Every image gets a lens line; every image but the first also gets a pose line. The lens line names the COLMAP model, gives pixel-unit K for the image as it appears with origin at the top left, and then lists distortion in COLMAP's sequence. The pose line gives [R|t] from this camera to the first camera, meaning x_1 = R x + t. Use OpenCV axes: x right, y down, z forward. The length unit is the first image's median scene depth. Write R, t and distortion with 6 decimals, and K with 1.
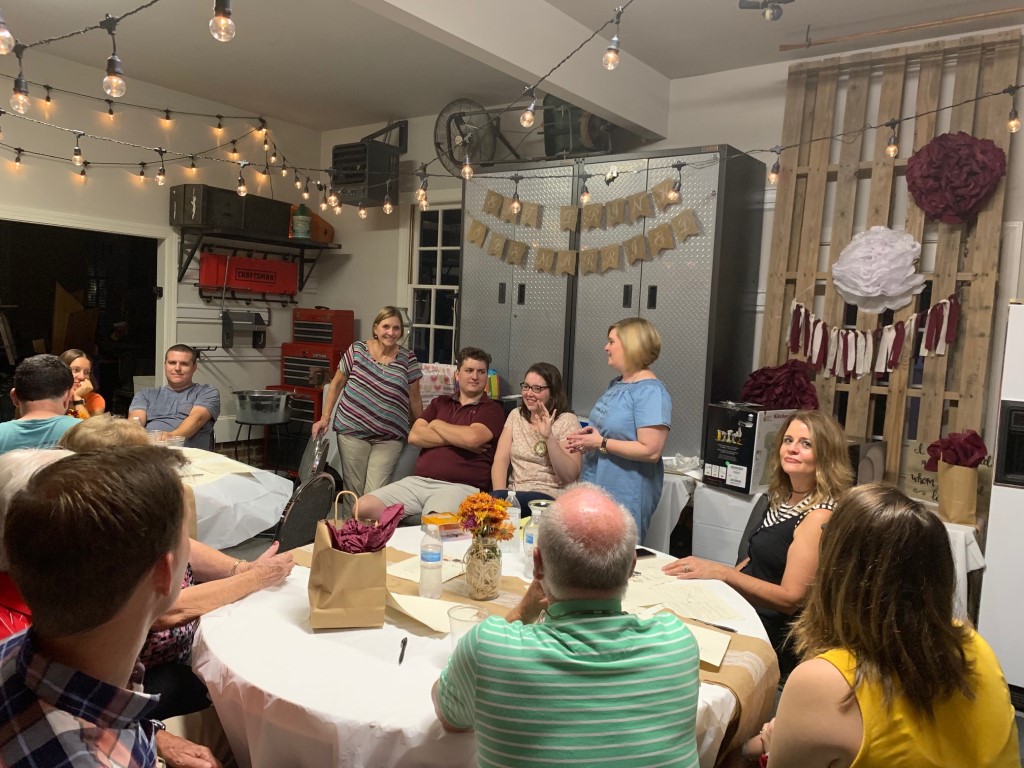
lens RADIAL K [[791.9, 0, 519.5], [0, 791.9, 383.8], [0, 0, 1]] dist [0.071172, -0.102641]
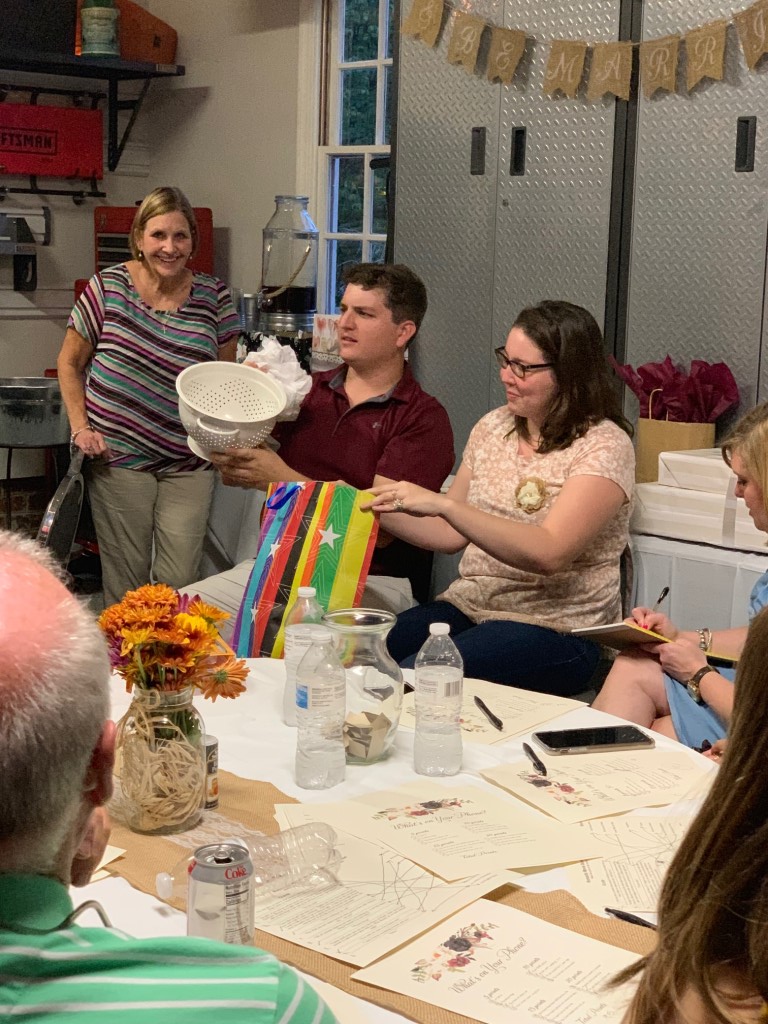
lens RADIAL K [[1611.6, 0, 380.0], [0, 1611.6, 515.7], [0, 0, 1]] dist [0.169091, -0.746050]
pose [[0.980402, 0.011406, -0.196679, 0.106017], [0.005309, 0.996430, 0.084251, 0.012451], [0.196937, -0.083644, 0.976842, 0.080659]]
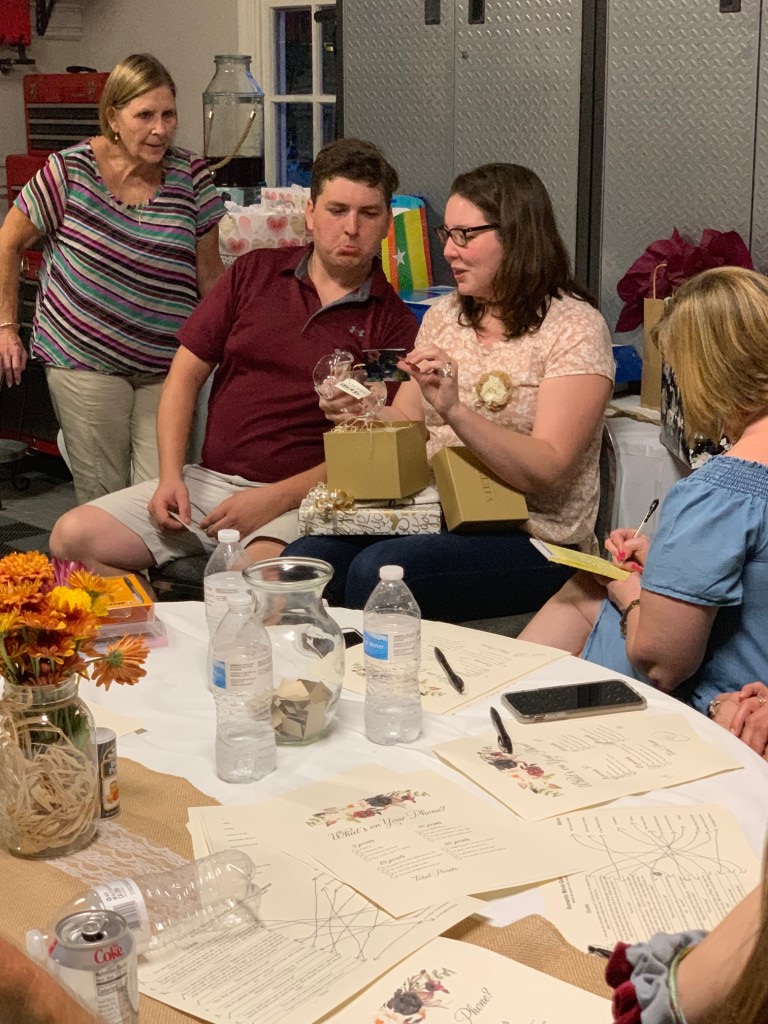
lens RADIAL K [[1609.5, 0, 367.3], [0, 1609.5, 509.9], [0, 0, 1]] dist [0.182431, -0.809719]
pose [[0.981321, -0.006052, -0.192285, 0.102076], [0.038010, 0.985901, 0.162955, 0.004961], [0.188587, -0.167220, 0.967715, 0.158331]]
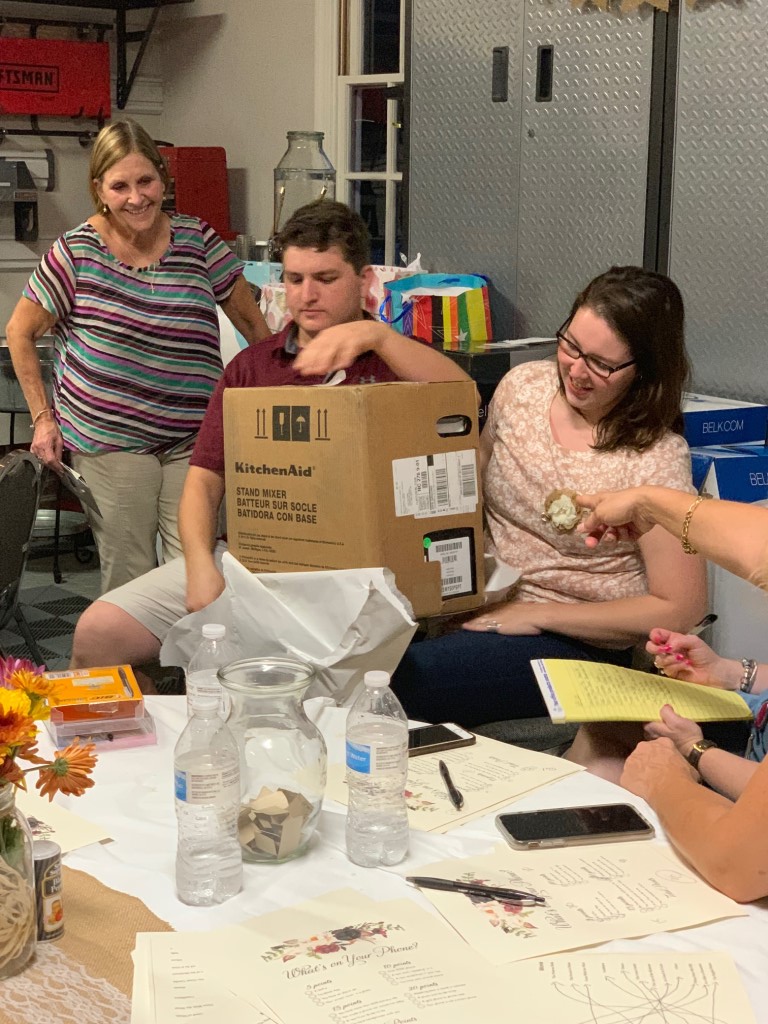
lens RADIAL K [[1609.4, 0, 376.4], [0, 1609.4, 514.2], [0, 0, 1]] dist [0.197787, -0.909290]
pose [[0.969247, 0.012569, -0.245770, 0.118935], [0.016972, 0.992903, 0.117711, 0.004998], [0.245505, -0.118262, 0.962155, 0.189560]]
